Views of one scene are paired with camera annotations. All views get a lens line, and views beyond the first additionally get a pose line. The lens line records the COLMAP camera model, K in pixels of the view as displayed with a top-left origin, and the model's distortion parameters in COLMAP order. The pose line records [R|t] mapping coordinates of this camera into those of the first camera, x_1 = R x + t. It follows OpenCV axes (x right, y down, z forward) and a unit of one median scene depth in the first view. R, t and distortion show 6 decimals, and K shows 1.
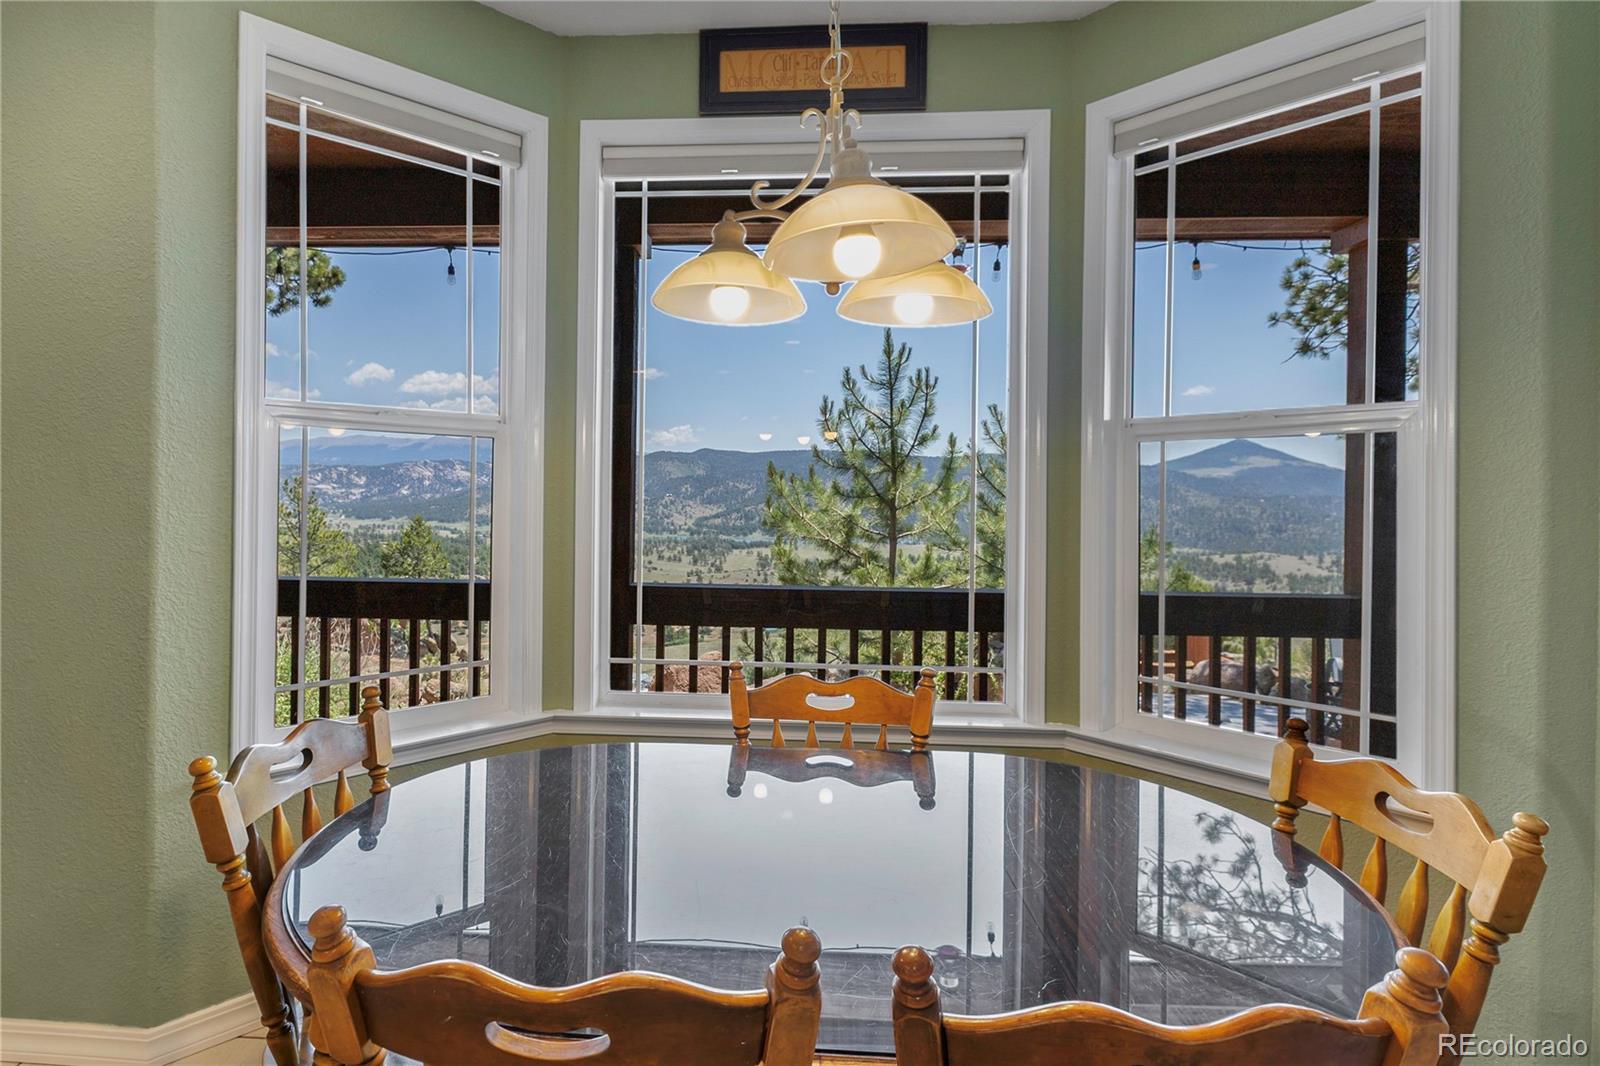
lens RADIAL K [[815.0, 0, 722.0], [0, 815.0, 505.9], [0, 0, 1]] dist [0.003909, -0.000481]
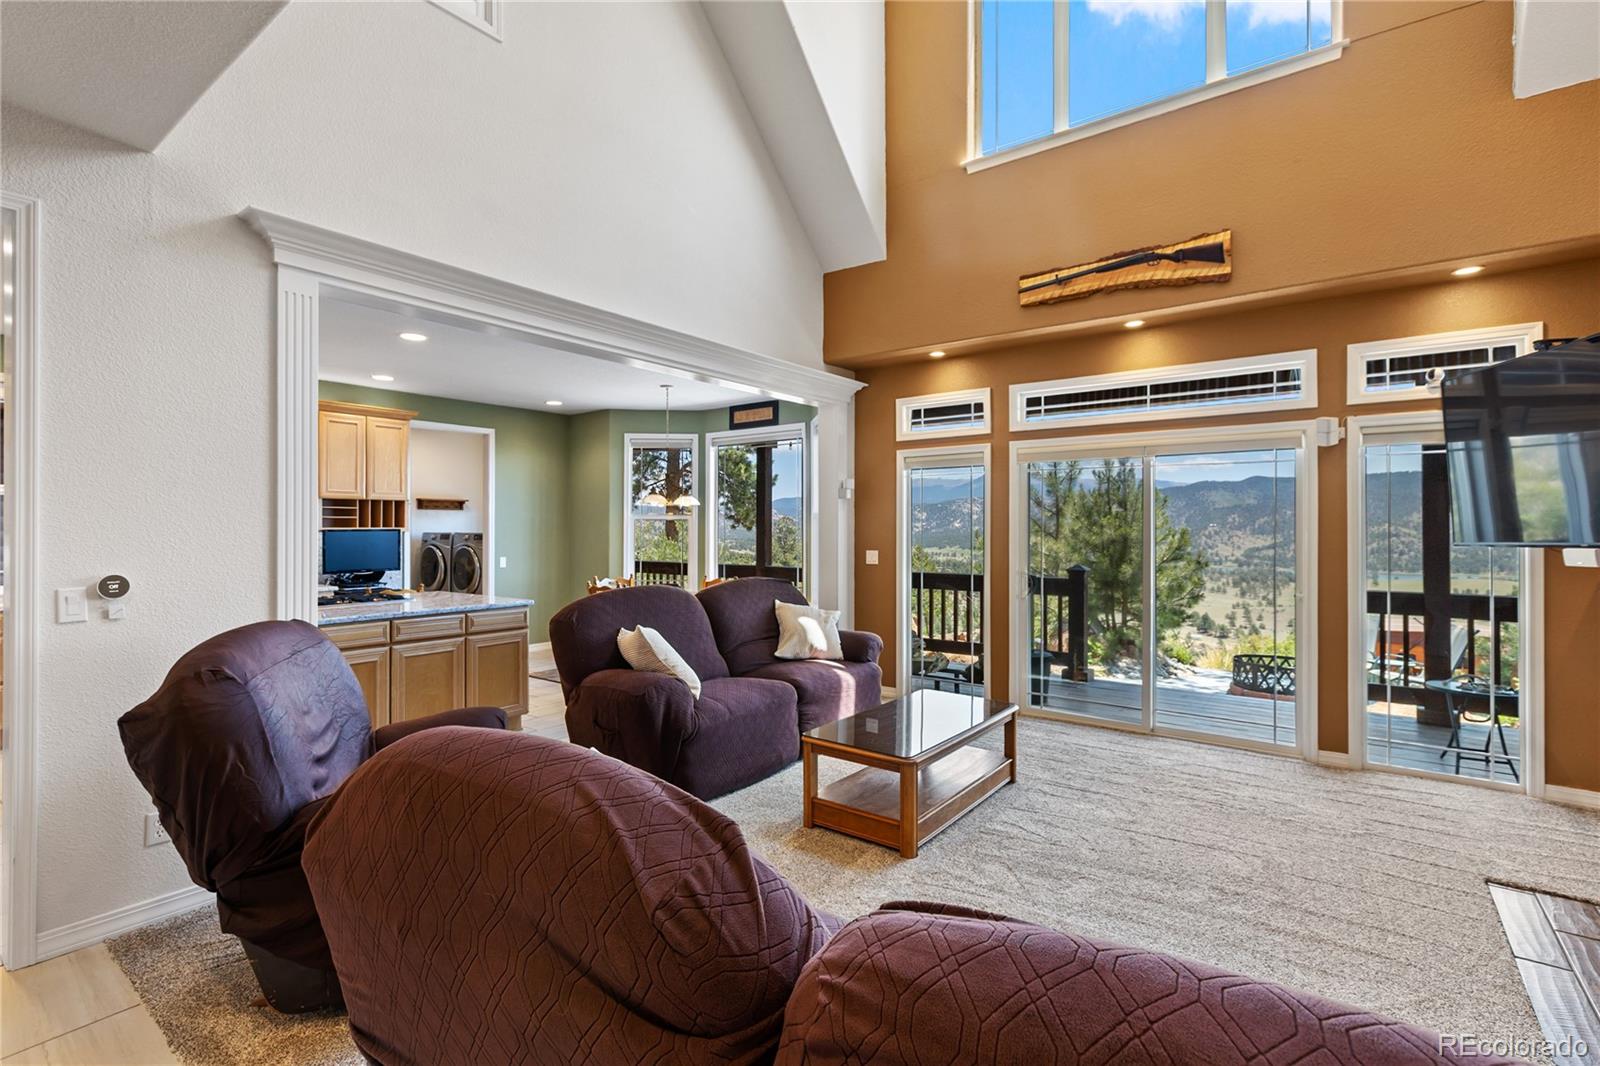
lens RADIAL K [[738.6, 0, 800.8], [0, 738.6, 523.9], [0, 0, 1]] dist [0.005806, -0.001270]
pose [[0.832344, -0.014488, -0.554069, 0.614655], [0.004901, 0.999812, -0.018780, -0.000705], [0.554237, 0.012916, 0.832259, -0.464243]]
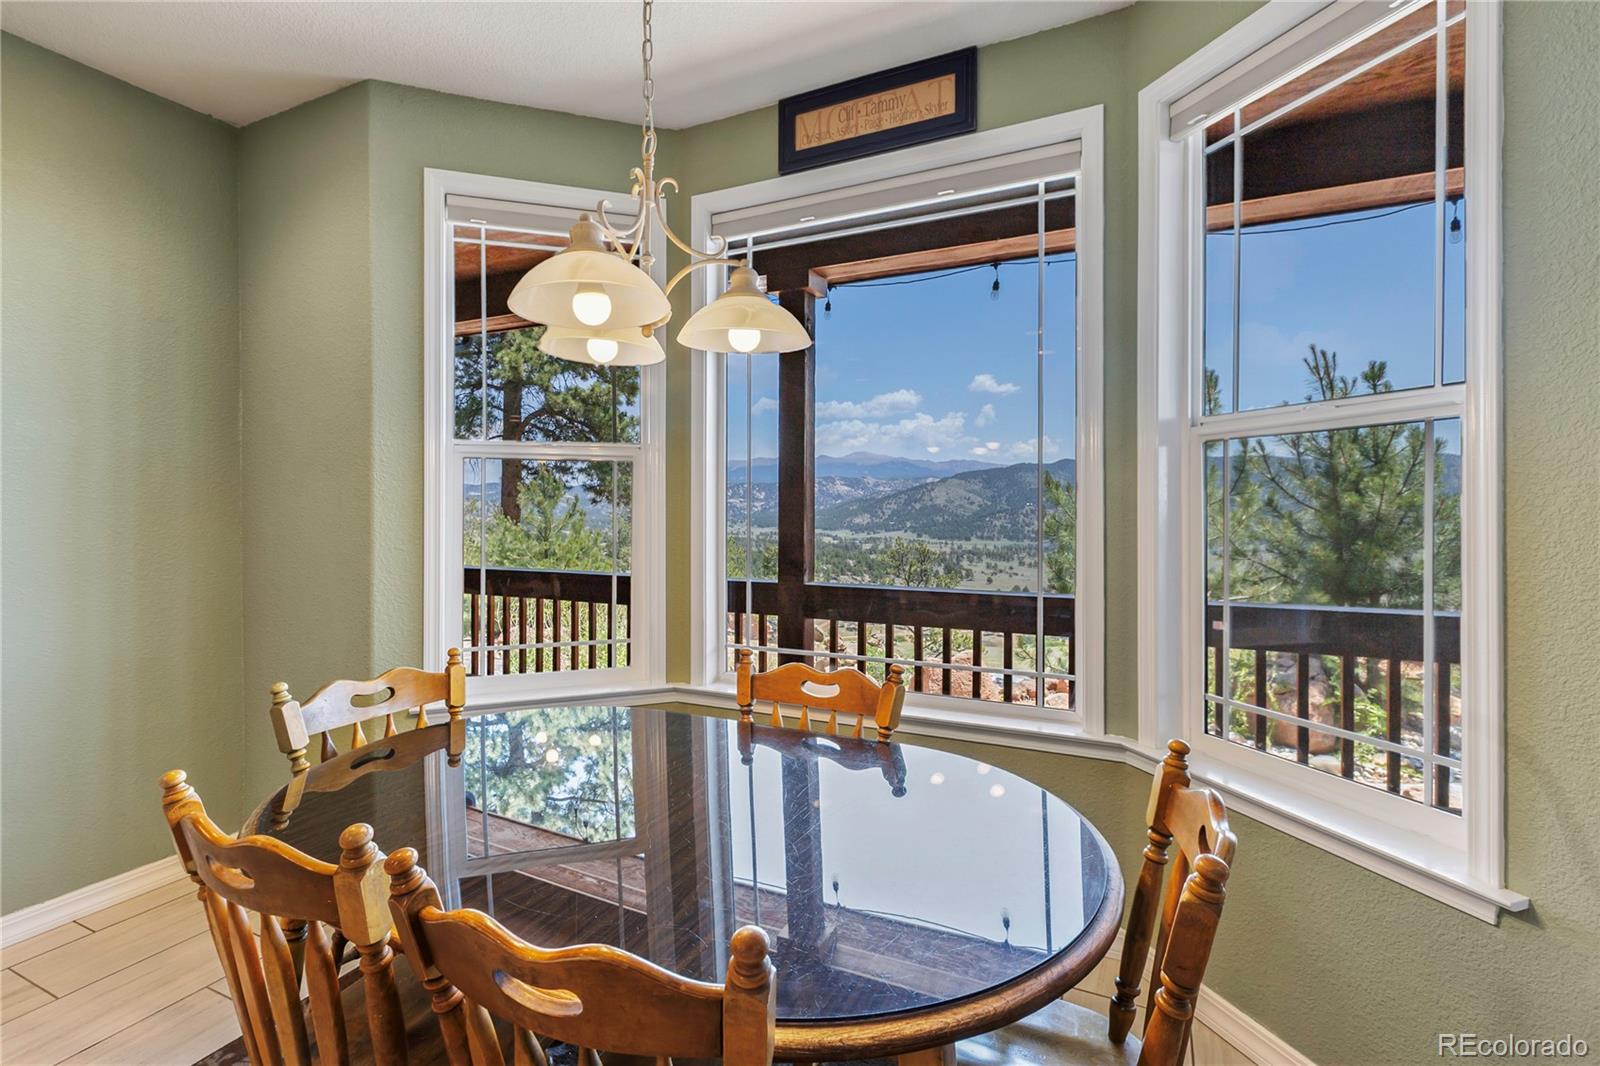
lens RADIAL K [[738.6, 0, 784.2], [0, 738.6, 514.1], [0, 0, 1]] dist [0.005806, -0.001270]
pose [[0.925403, -0.008455, -0.378891, 0.111720], [0.007854, 0.999964, -0.003131, 0.000918], [0.378904, -0.000078, 0.925436, 0.011296]]
